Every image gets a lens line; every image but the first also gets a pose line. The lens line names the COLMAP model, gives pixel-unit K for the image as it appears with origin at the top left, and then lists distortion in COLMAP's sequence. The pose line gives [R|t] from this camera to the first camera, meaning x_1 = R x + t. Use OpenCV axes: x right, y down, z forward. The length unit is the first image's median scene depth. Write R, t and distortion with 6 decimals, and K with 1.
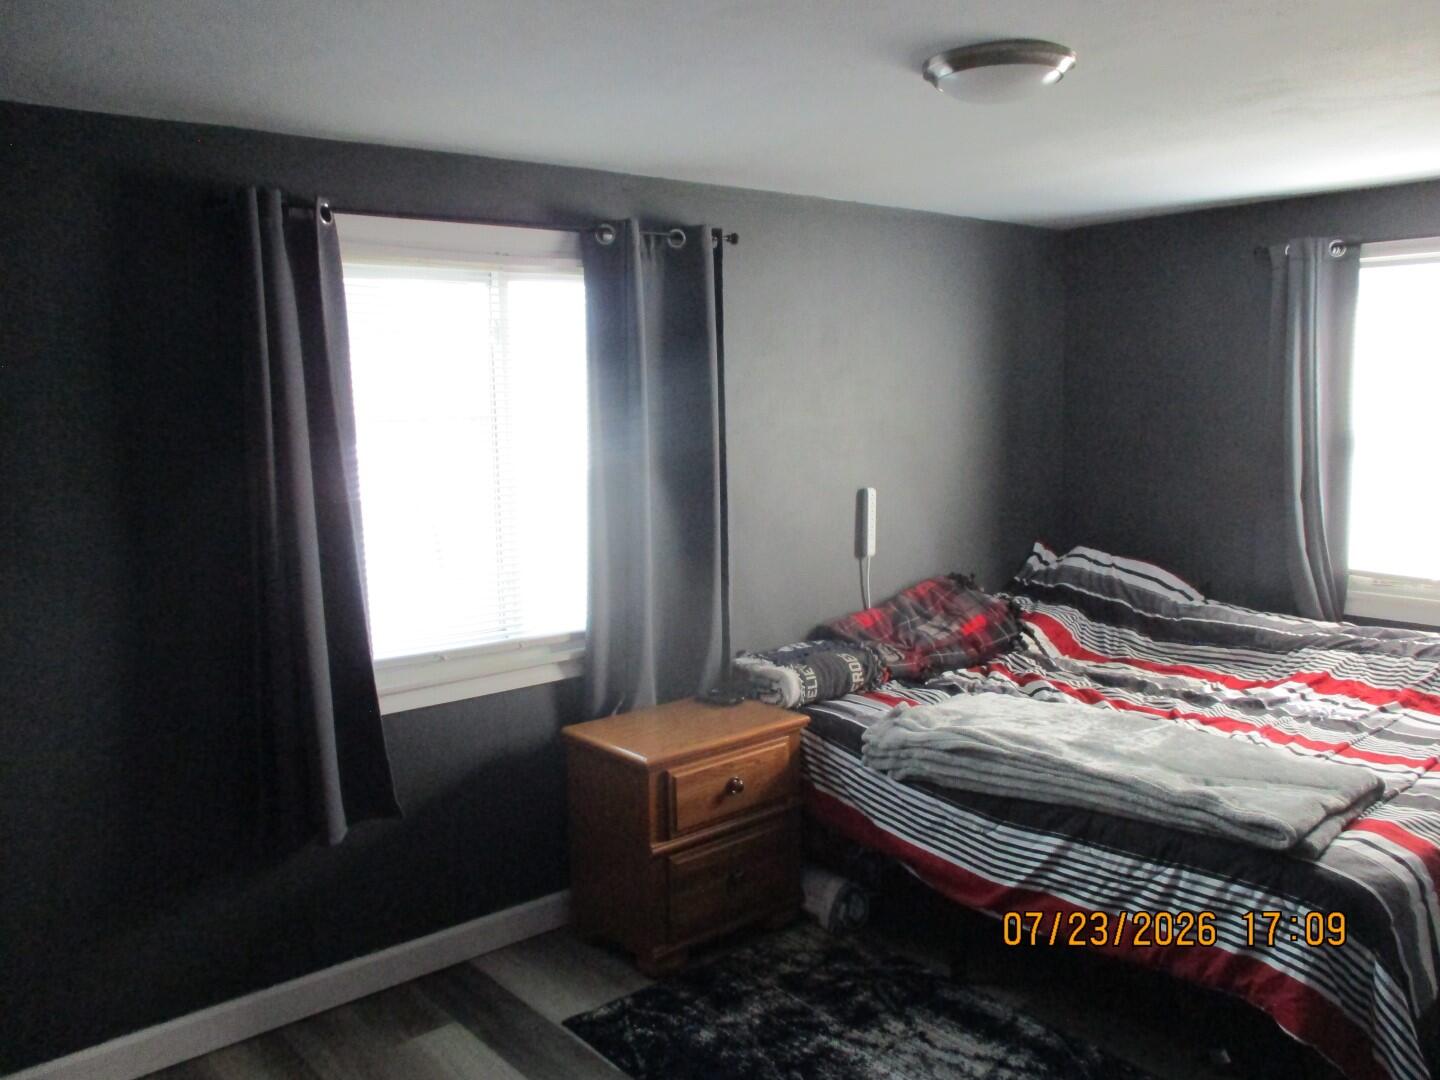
lens RADIAL K [[1185.7, 0, 738.7], [0, 1185.7, 534.1], [0, 0, 1]] dist [-0.048838, 0.021526]
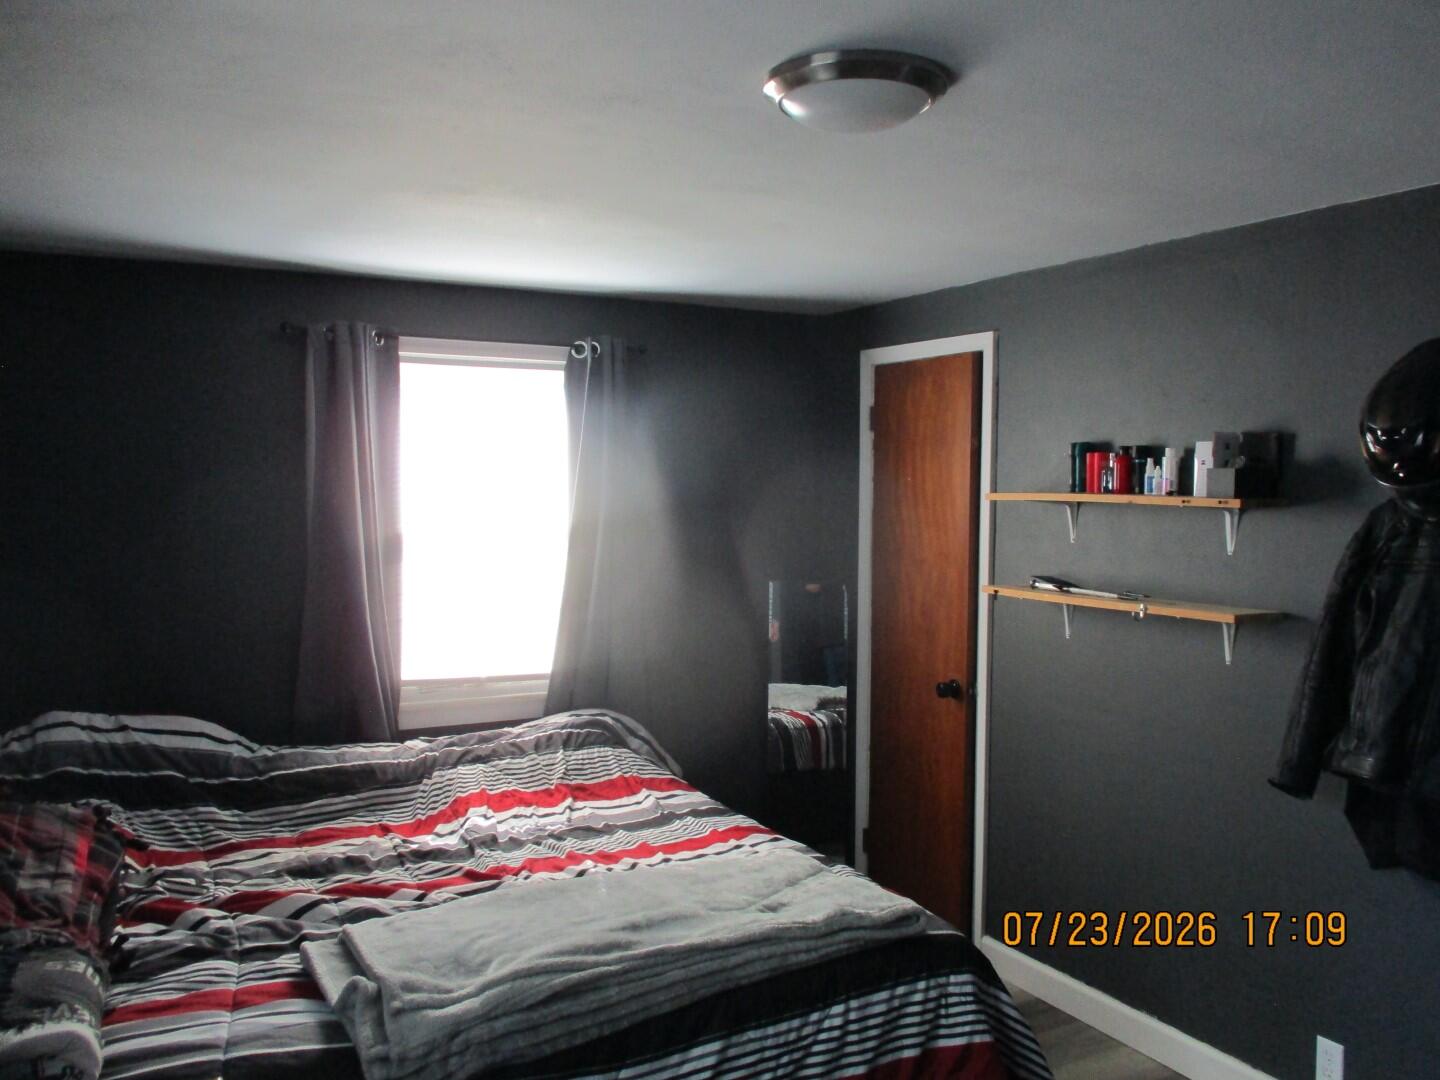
lens RADIAL K [[1185.7, 0, 738.7], [0, 1185.7, 534.1], [0, 0, 1]] dist [-0.048838, 0.021526]
pose [[0.228350, -0.020954, 0.973354, -0.443970], [0.113702, 0.993501, -0.005287, -0.068453], [-0.966917, 0.111879, 0.229248, 0.694700]]
